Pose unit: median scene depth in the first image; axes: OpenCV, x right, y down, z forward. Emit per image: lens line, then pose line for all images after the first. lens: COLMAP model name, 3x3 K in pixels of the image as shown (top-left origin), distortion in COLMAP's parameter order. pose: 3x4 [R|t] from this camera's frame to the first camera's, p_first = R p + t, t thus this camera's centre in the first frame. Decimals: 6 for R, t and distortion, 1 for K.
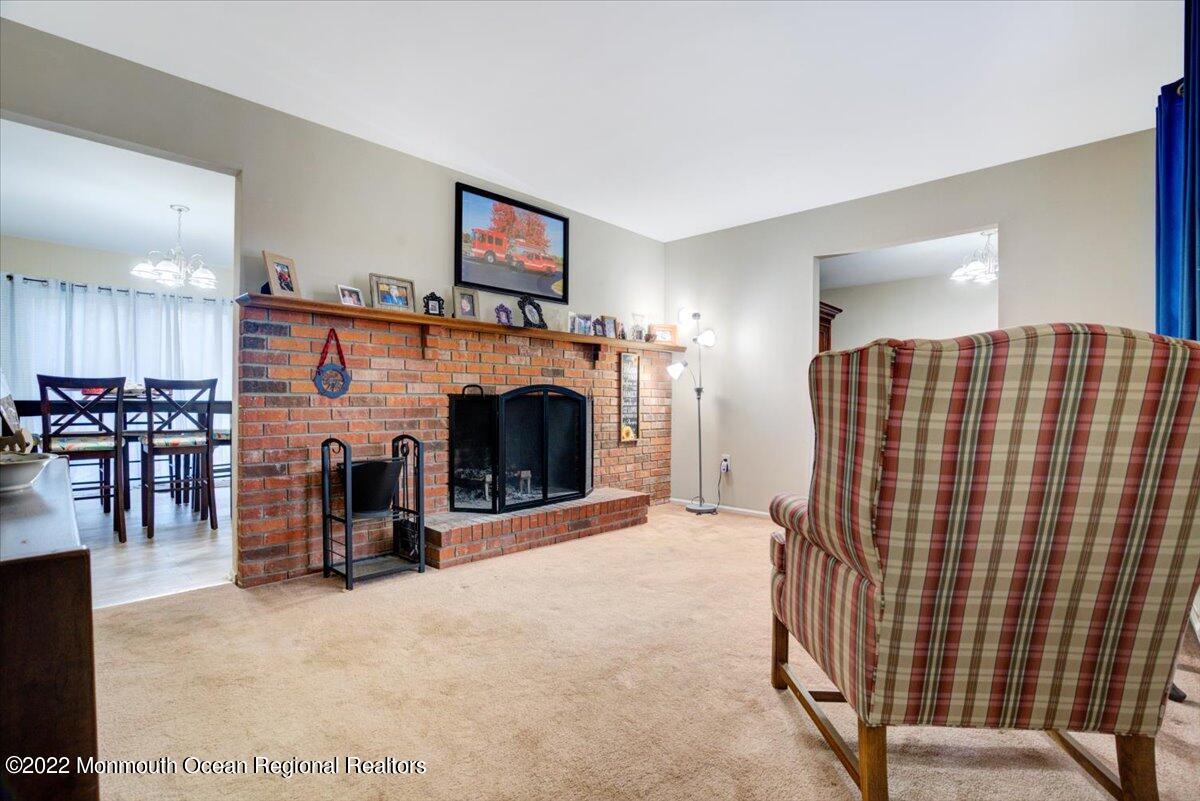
lens RADIAL K [[572.6, 0, 577.8], [0, 572.6, 408.1], [0, 0, 1]] dist [-0.059987, 0.027760]
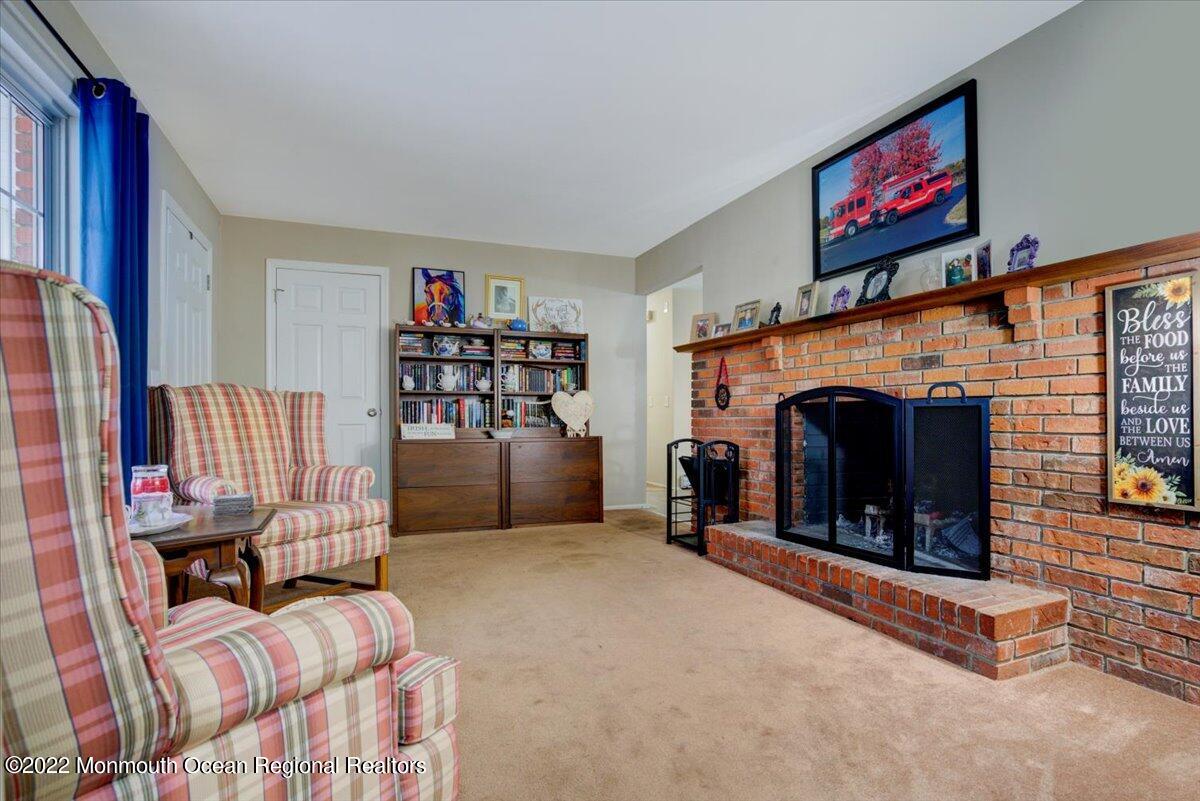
lens RADIAL K [[572.6, 0, 577.8], [0, 572.6, 408.1], [0, 0, 1]] dist [-0.059987, 0.027760]
pose [[-0.407379, -0.015045, -0.913135, 0.742593], [-0.004367, 0.999885, -0.014526, -0.001850], [0.913249, -0.001929, -0.407398, 1.009591]]
